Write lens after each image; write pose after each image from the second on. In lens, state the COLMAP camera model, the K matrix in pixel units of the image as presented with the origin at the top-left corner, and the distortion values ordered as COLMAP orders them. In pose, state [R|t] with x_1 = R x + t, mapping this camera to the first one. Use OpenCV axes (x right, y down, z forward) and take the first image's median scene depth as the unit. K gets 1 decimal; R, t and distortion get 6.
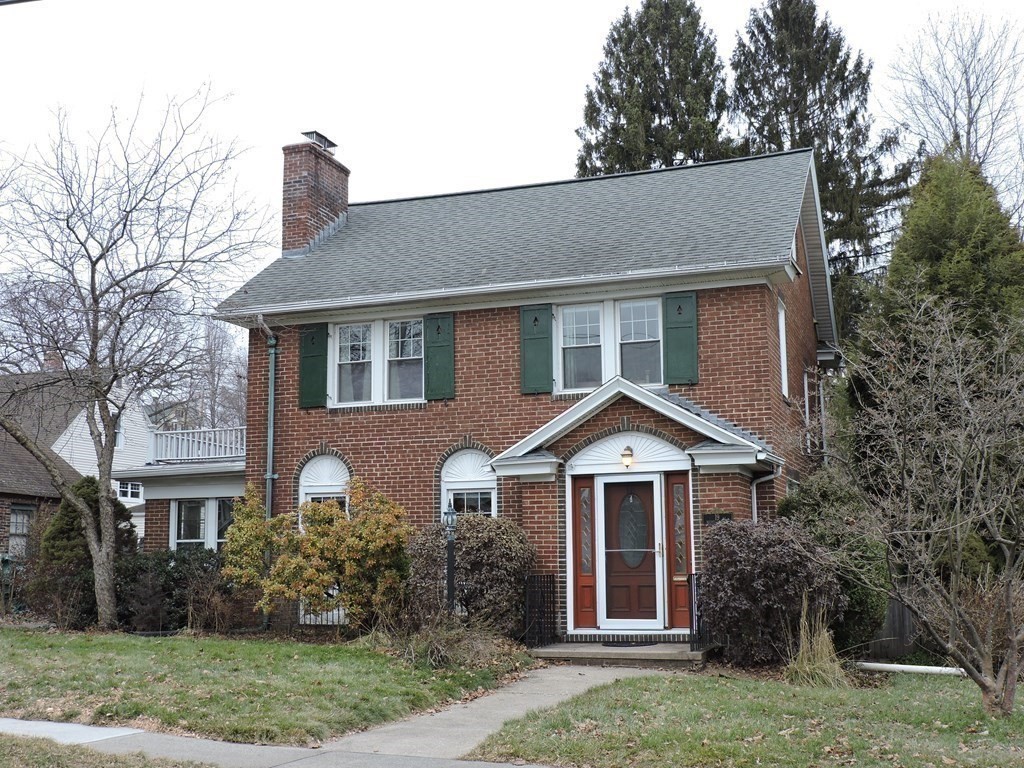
lens RADIAL K [[1164.9, 0, 510.0], [0, 1164.9, 383.2], [0, 0, 1]] dist [-0.047678, 0.000000]
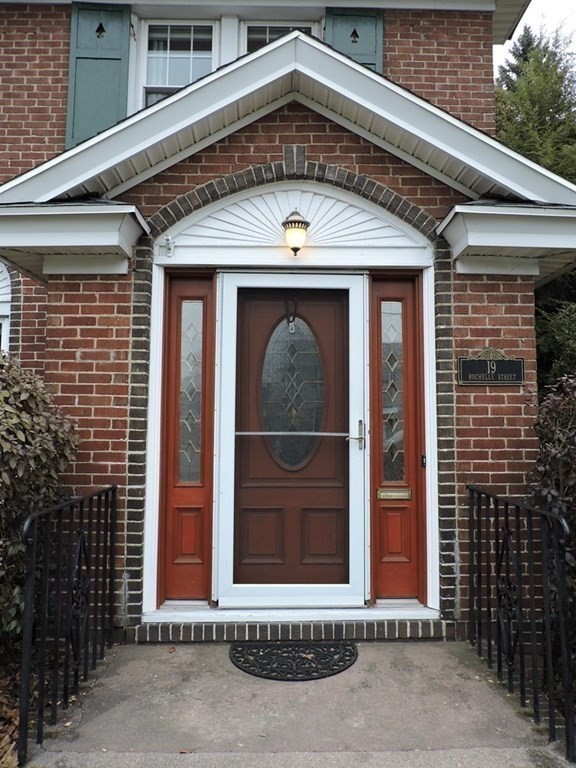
lens RADIAL K [[538.1, 0, 289.7], [0, 538.1, 390.0], [0, 0, 1]] dist [-0.016540, 0.001540]
pose [[0.932503, 0.041900, 0.358723, 0.023634], [-0.069148, 0.995586, 0.063462, 0.105564], [-0.354480, -0.083984, 0.931284, 0.751022]]
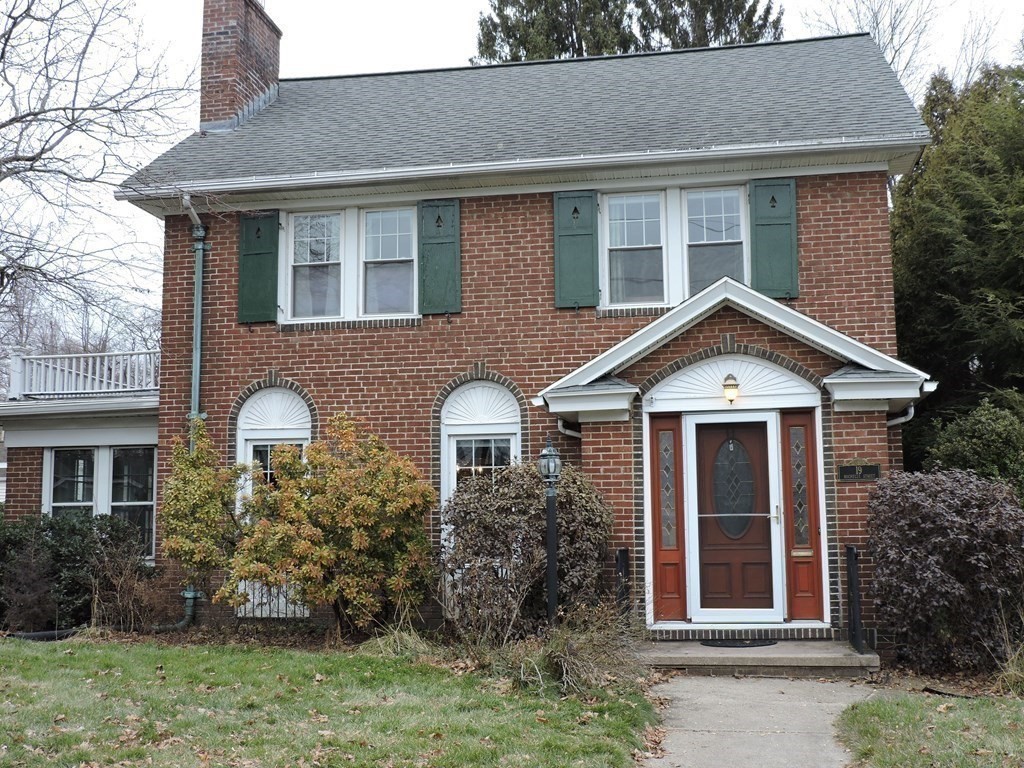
lens RADIAL K [[1164.9, 0, 511.9], [0, 1164.9, 383.4], [0, 0, 1]] dist [-0.047678, 0.000000]
pose [[0.986362, 0.021532, 0.163178, -0.146673], [-0.024721, 0.999541, 0.017534, 0.047667], [-0.162726, -0.021329, 0.986441, 0.279686]]
